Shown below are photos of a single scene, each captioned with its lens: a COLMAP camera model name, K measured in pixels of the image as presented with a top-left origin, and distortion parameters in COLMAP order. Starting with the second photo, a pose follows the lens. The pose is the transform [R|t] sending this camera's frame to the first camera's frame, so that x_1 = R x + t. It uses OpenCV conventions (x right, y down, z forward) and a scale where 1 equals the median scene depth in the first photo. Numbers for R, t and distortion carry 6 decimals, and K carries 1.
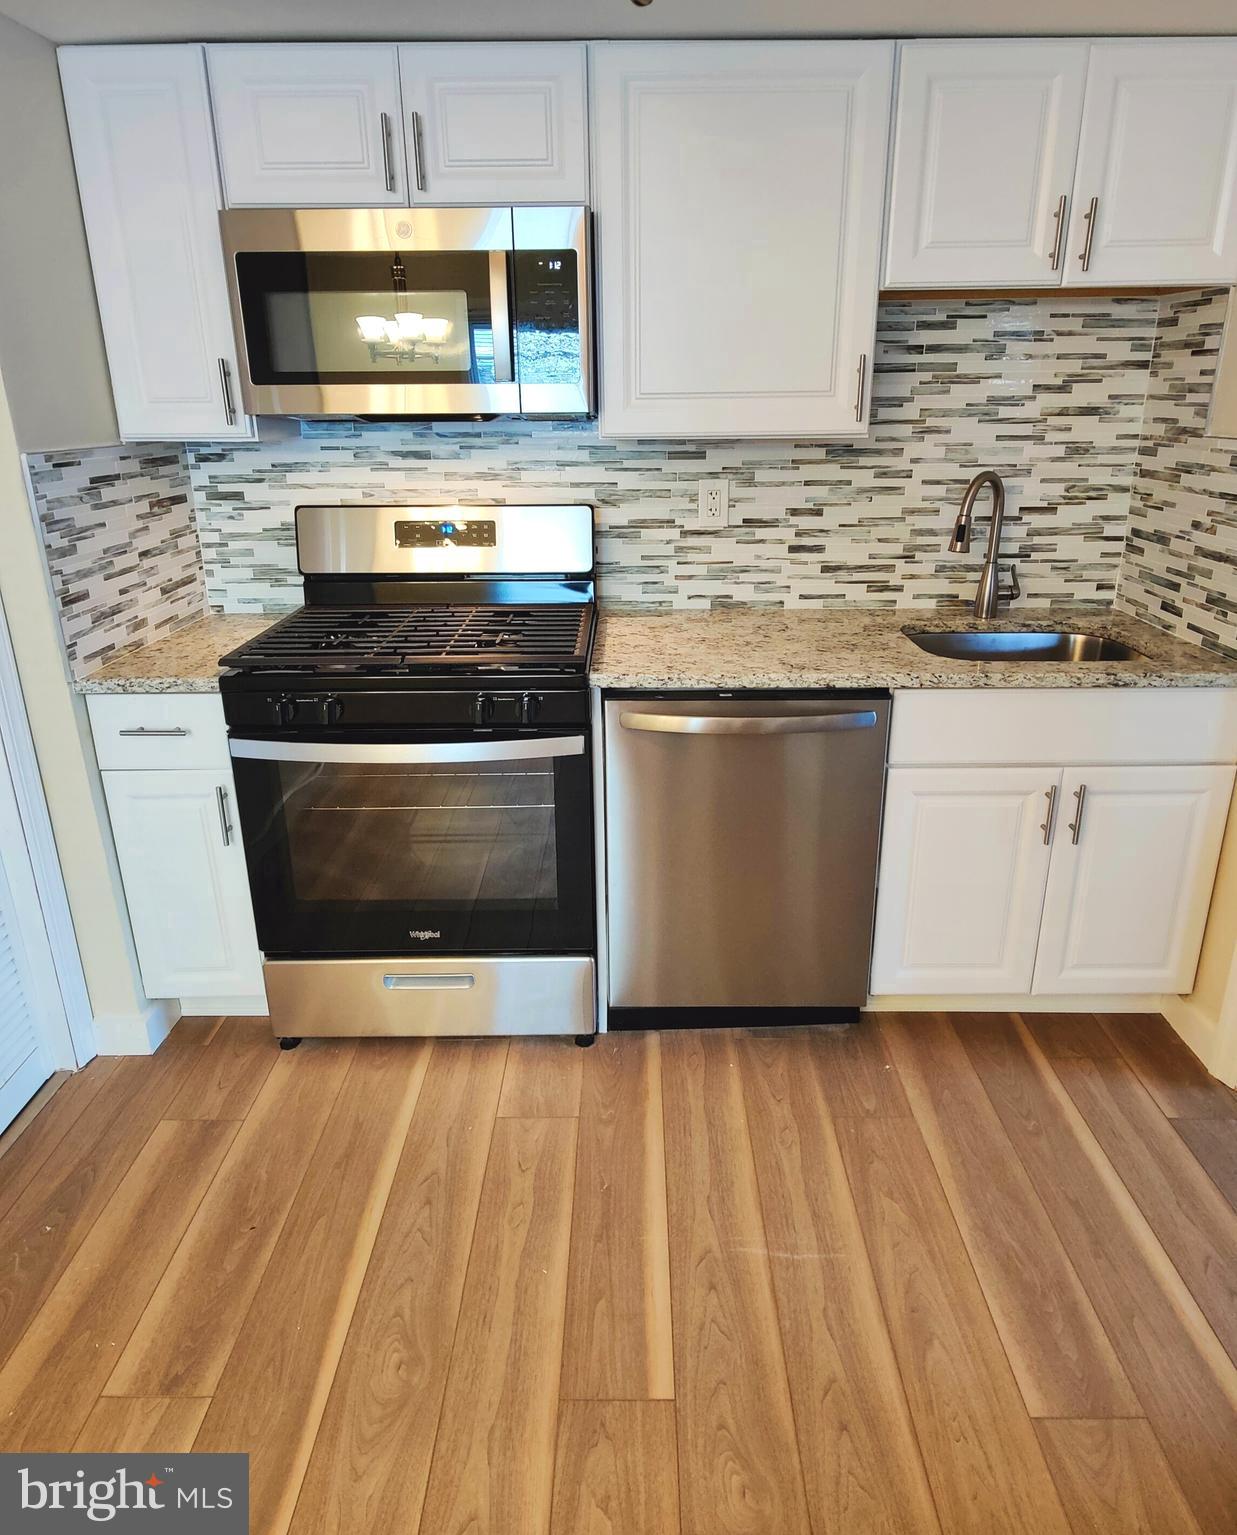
lens RADIAL K [[937.4, 0, 628.2], [0, 937.4, 718.4], [0, 0, 1]] dist [-0.002082, -0.007780]
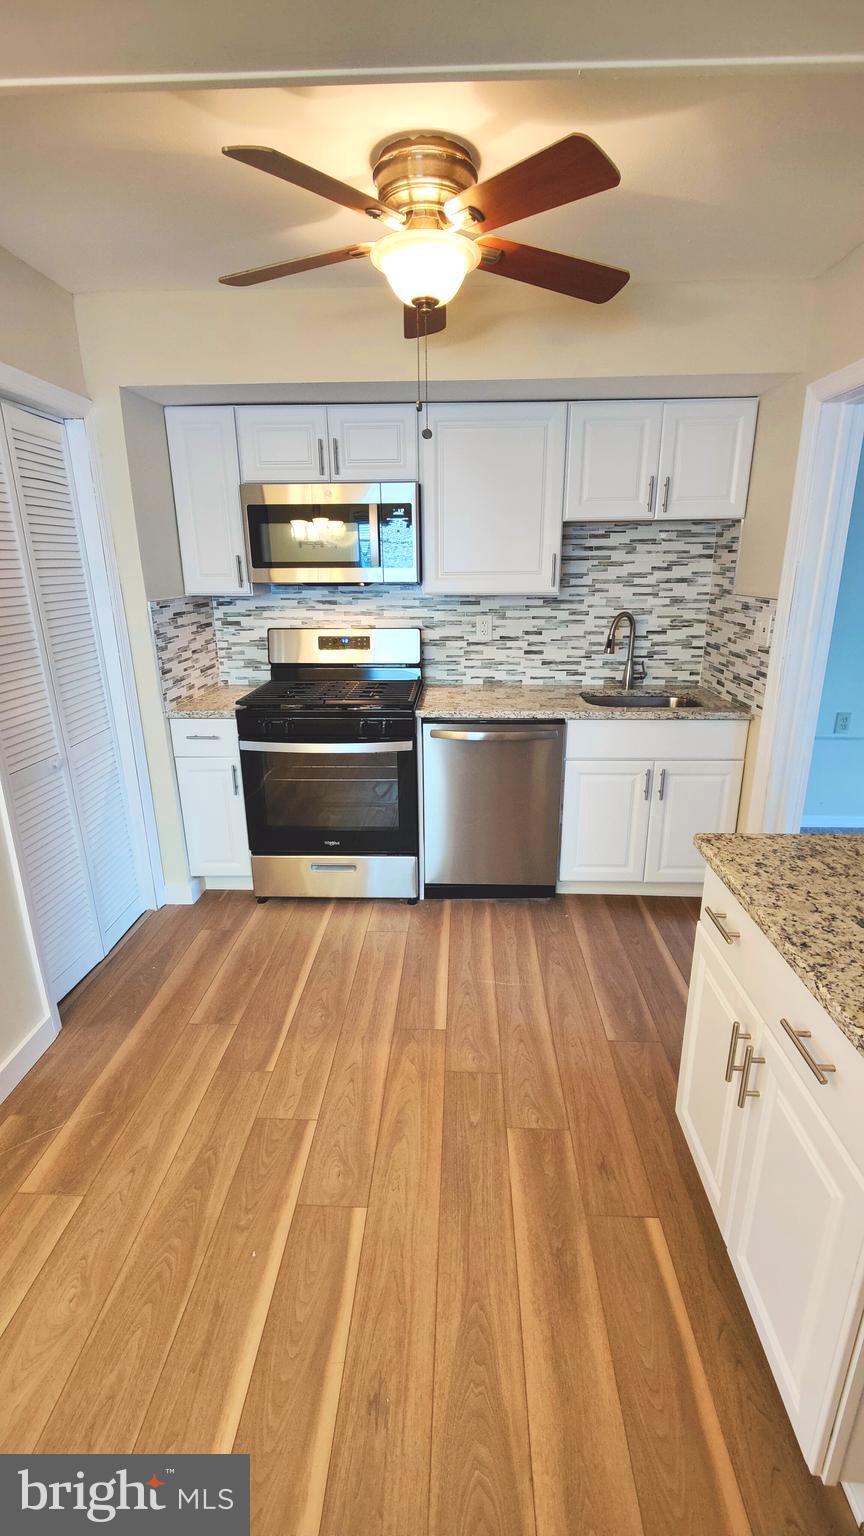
lens RADIAL K [[659.3, 0, 437.0], [0, 659.3, 773.3], [0, 0, 1]] dist [-0.003094, -0.000715]
pose [[0.999343, 0.011460, -0.034372, 0.052168], [-0.012074, 0.999770, -0.017697, 0.106074], [0.034161, 0.018100, 0.999252, -0.395072]]
